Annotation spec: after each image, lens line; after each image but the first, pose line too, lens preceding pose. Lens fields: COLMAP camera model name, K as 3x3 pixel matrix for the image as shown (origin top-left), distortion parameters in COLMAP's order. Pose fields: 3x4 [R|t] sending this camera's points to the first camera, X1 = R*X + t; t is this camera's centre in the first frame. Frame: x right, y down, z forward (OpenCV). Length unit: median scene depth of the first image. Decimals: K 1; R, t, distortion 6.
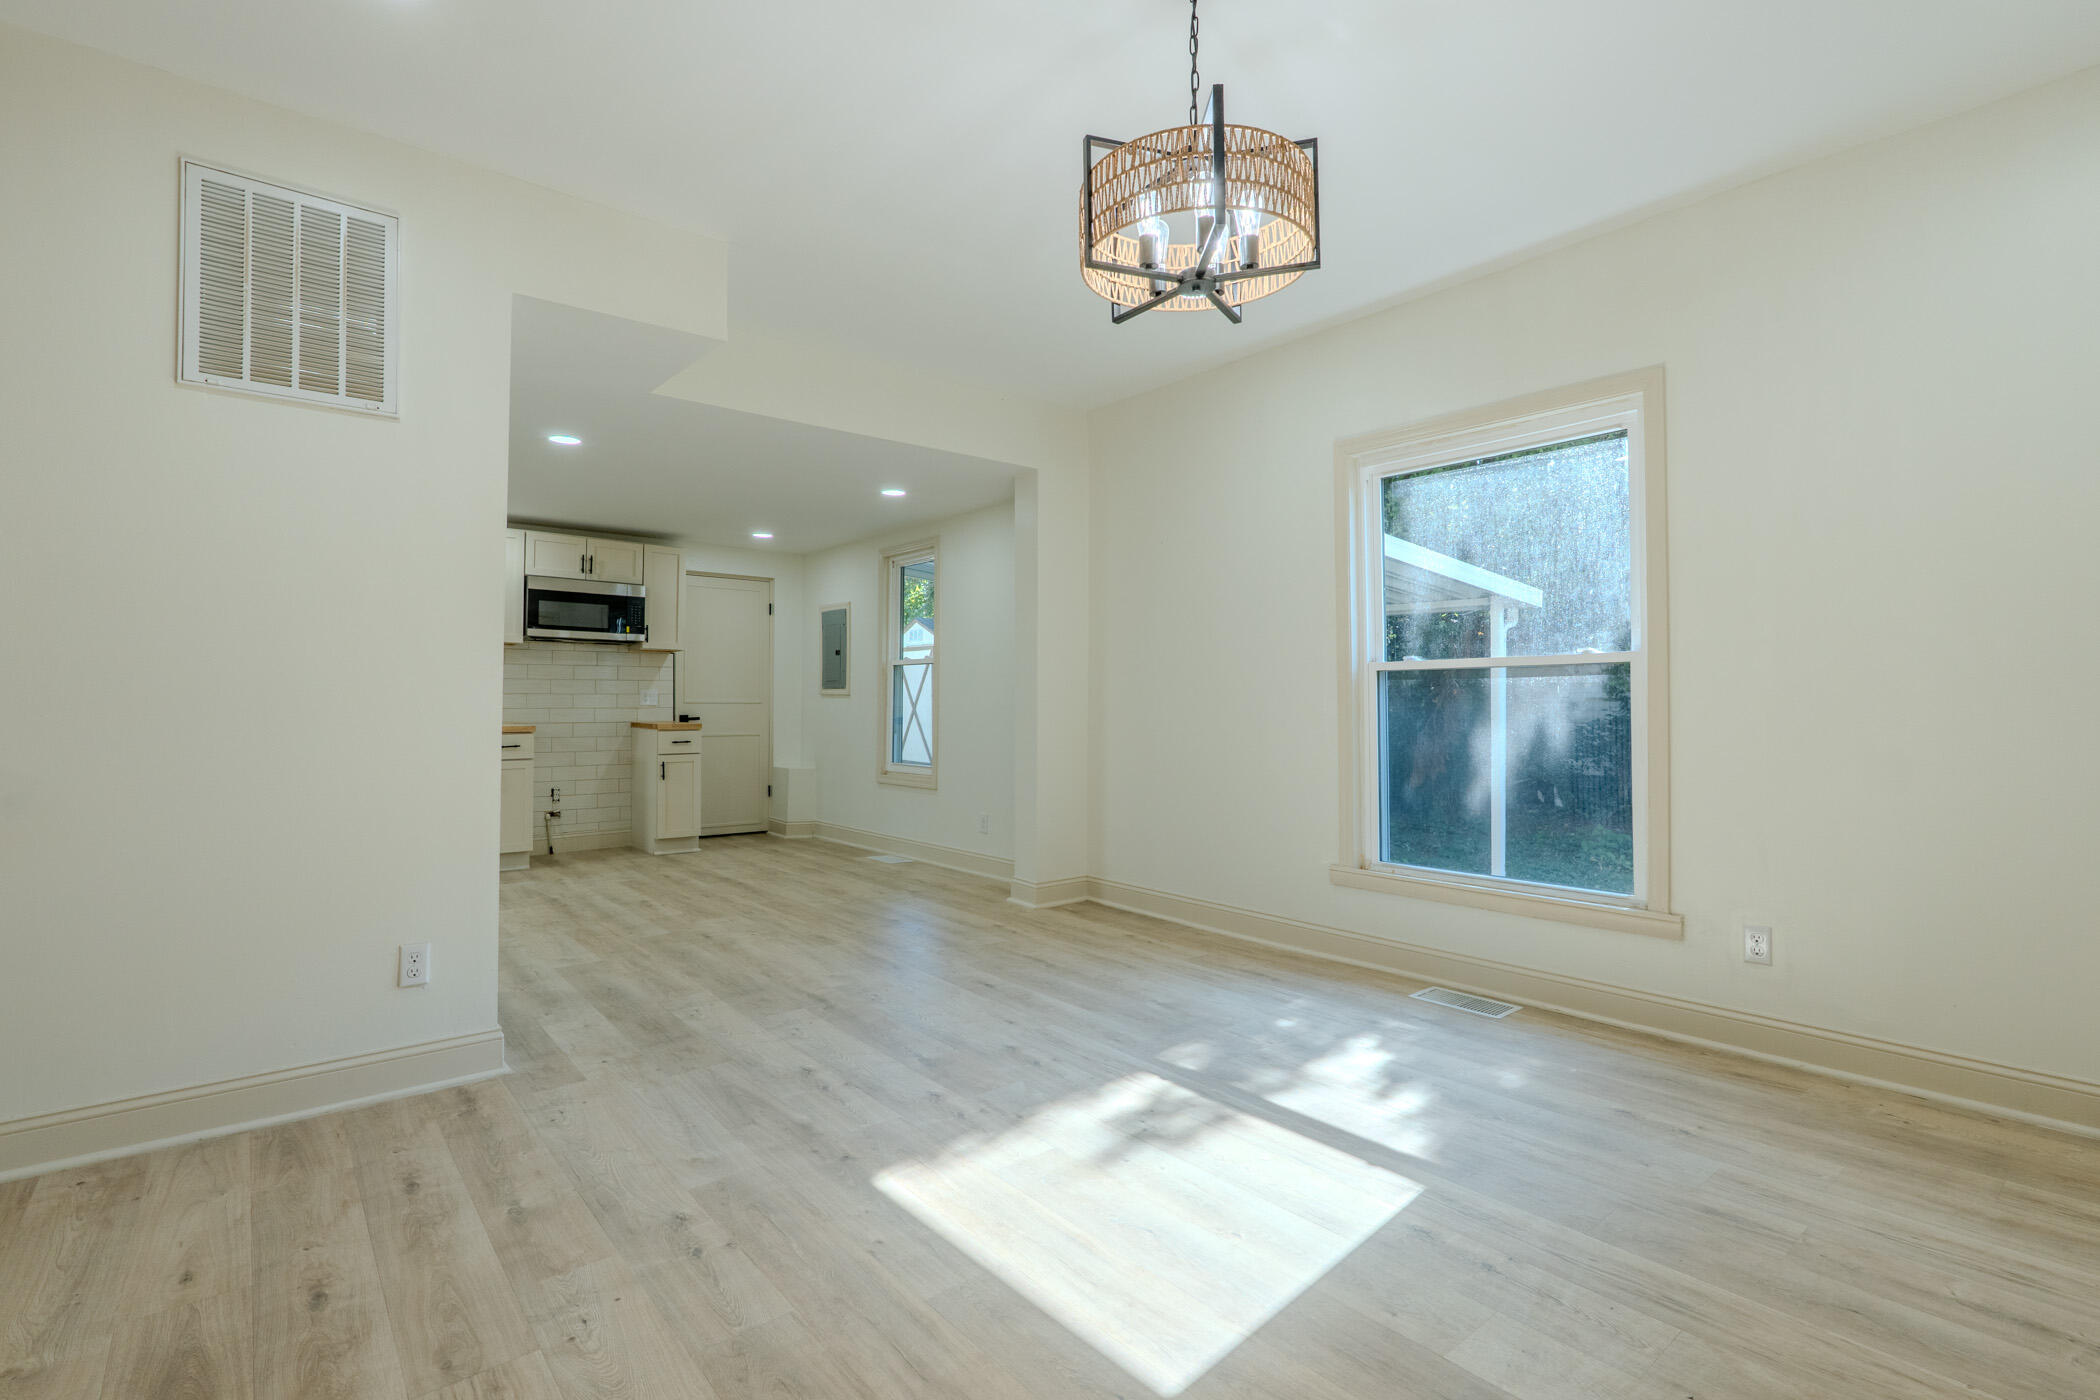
lens RADIAL K [[965.9, 0, 1044.9], [0, 965.9, 692.6], [0, 0, 1]] dist [-0.002781, 0.001180]
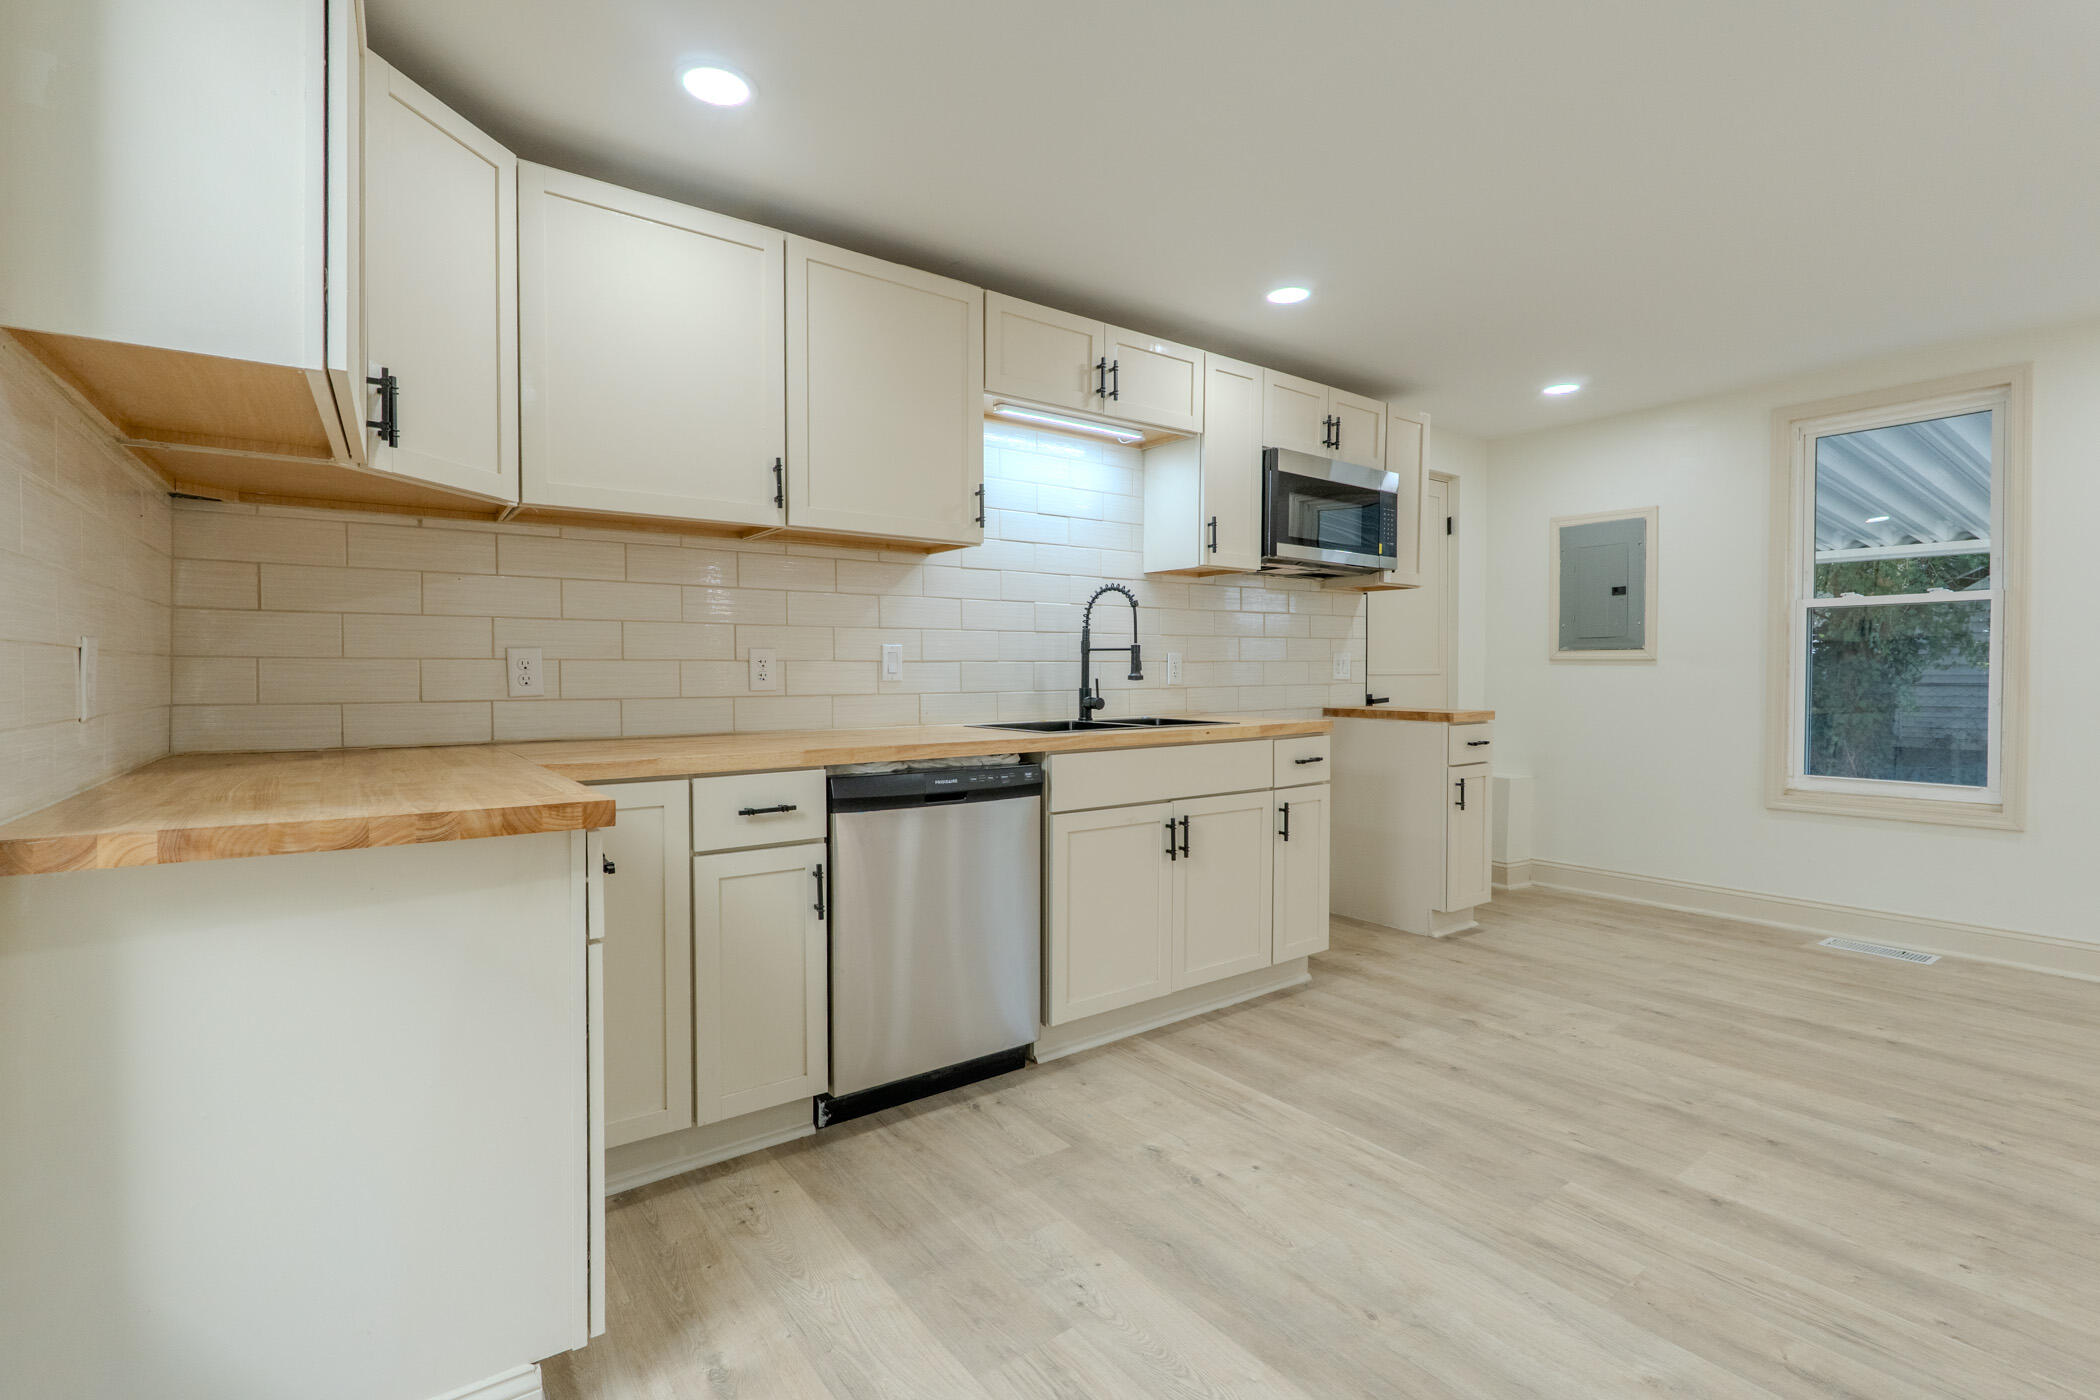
lens RADIAL K [[965.9, 0, 1062.8], [0, 965.9, 680.2], [0, 0, 1]] dist [-0.002781, 0.001180]
pose [[0.999156, -0.007289, -0.040421, -1.218259], [0.008090, 0.999773, 0.019707, 0.000903], [0.040268, -0.020018, 0.998988, 0.842780]]
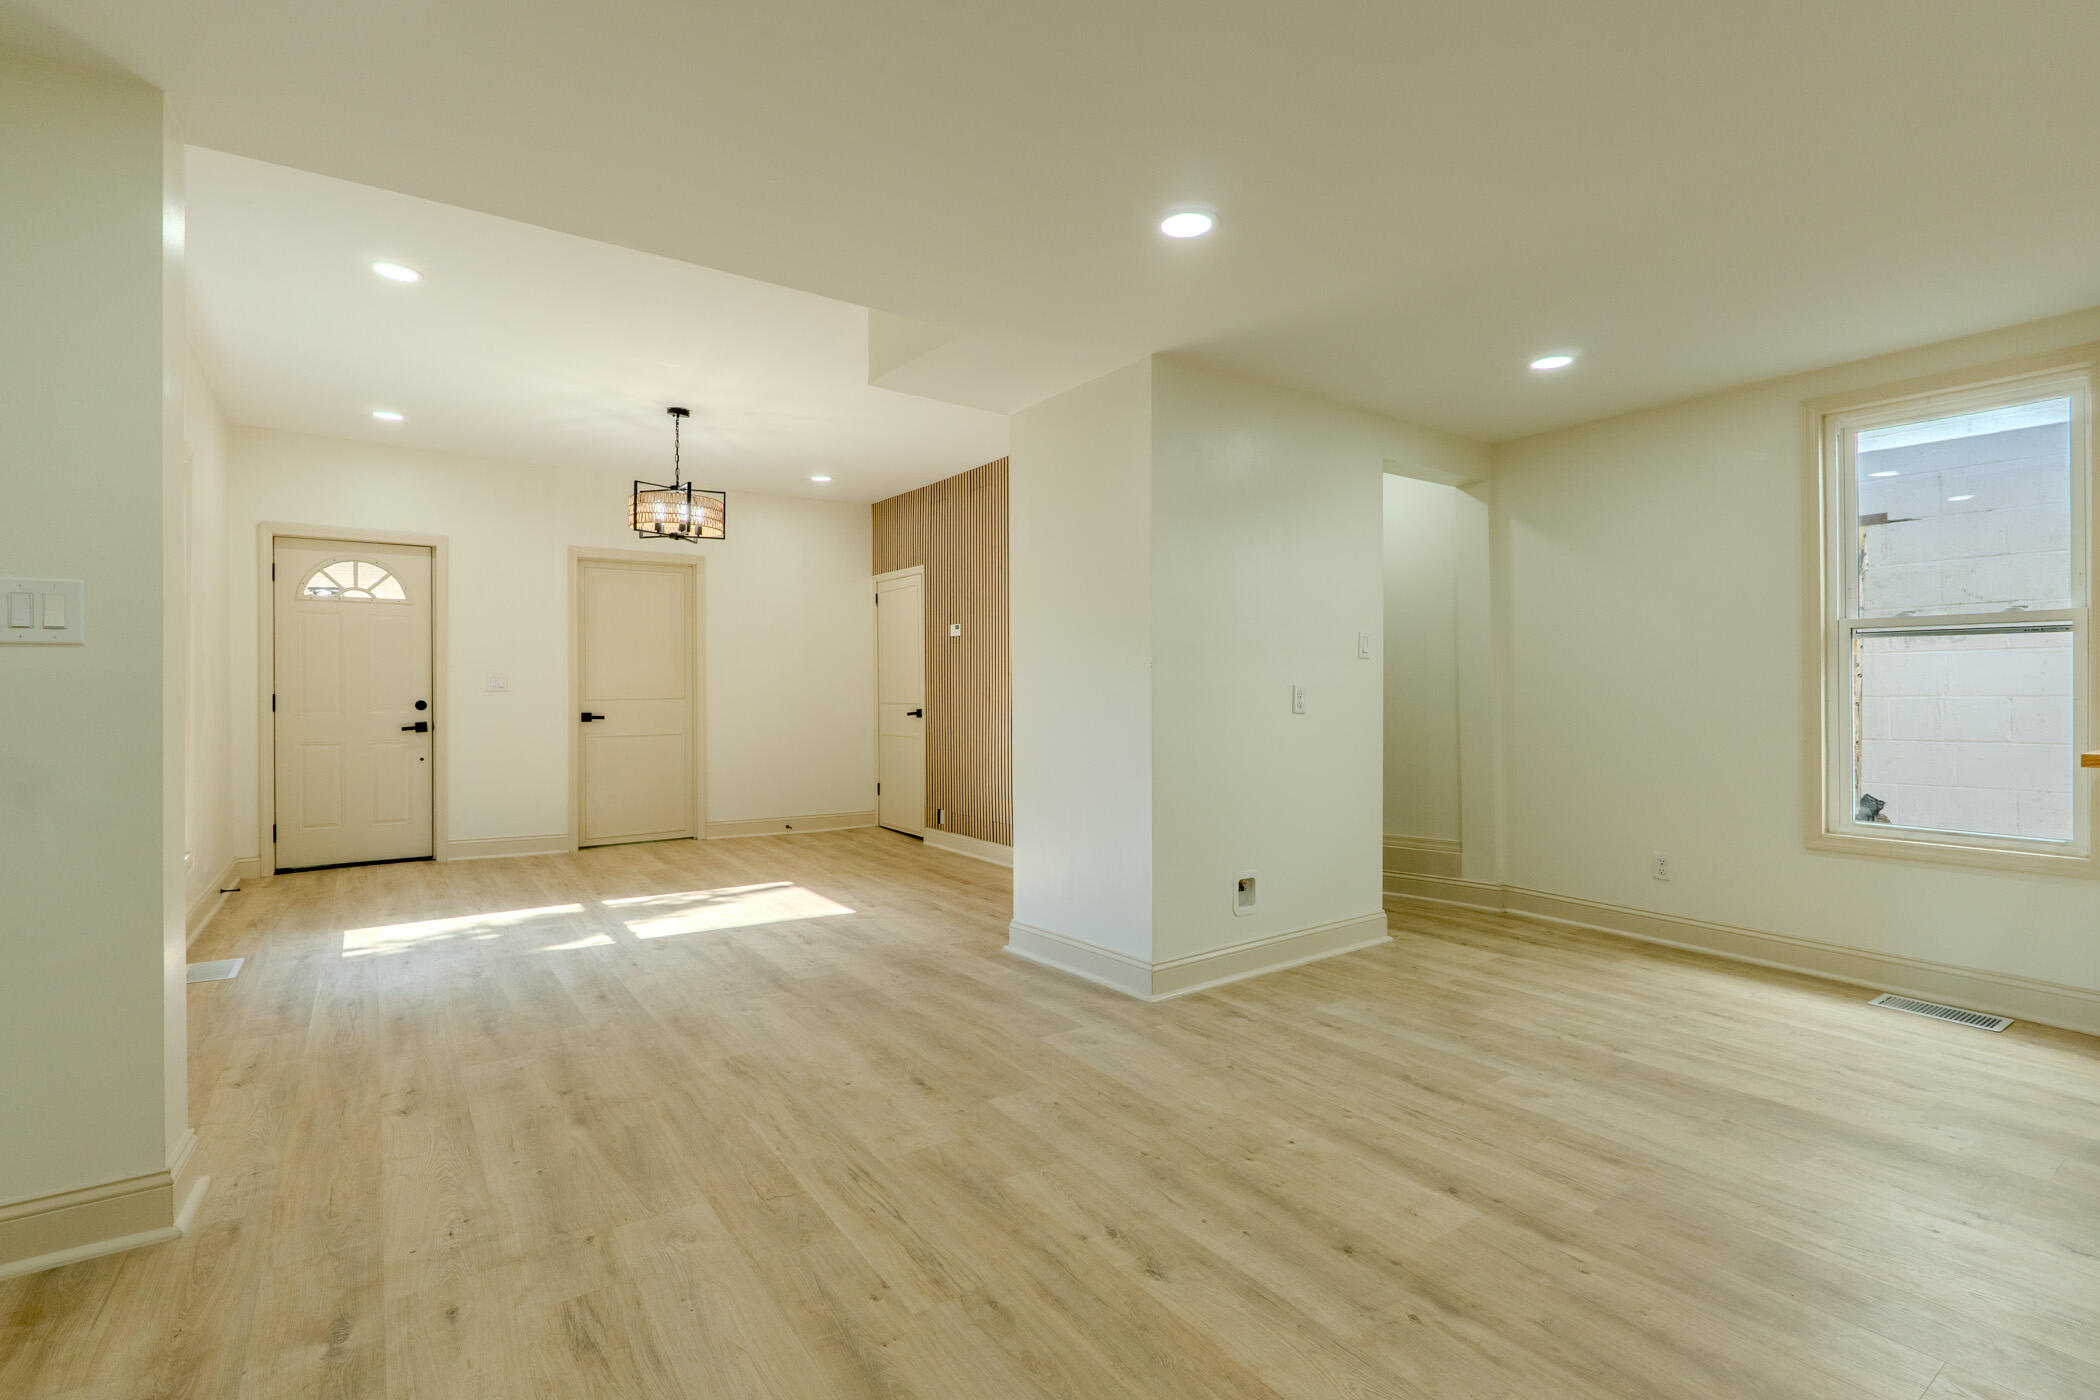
lens RADIAL K [[965.9, 0, 1035.6], [0, 965.9, 694.5], [0, 0, 1]] dist [-0.002781, 0.001180]
pose [[-0.995820, -0.003878, 0.091253, -0.626894], [-0.004417, 0.999974, -0.005711, 0.010968], [-0.091228, -0.006090, -0.995811, 2.106209]]
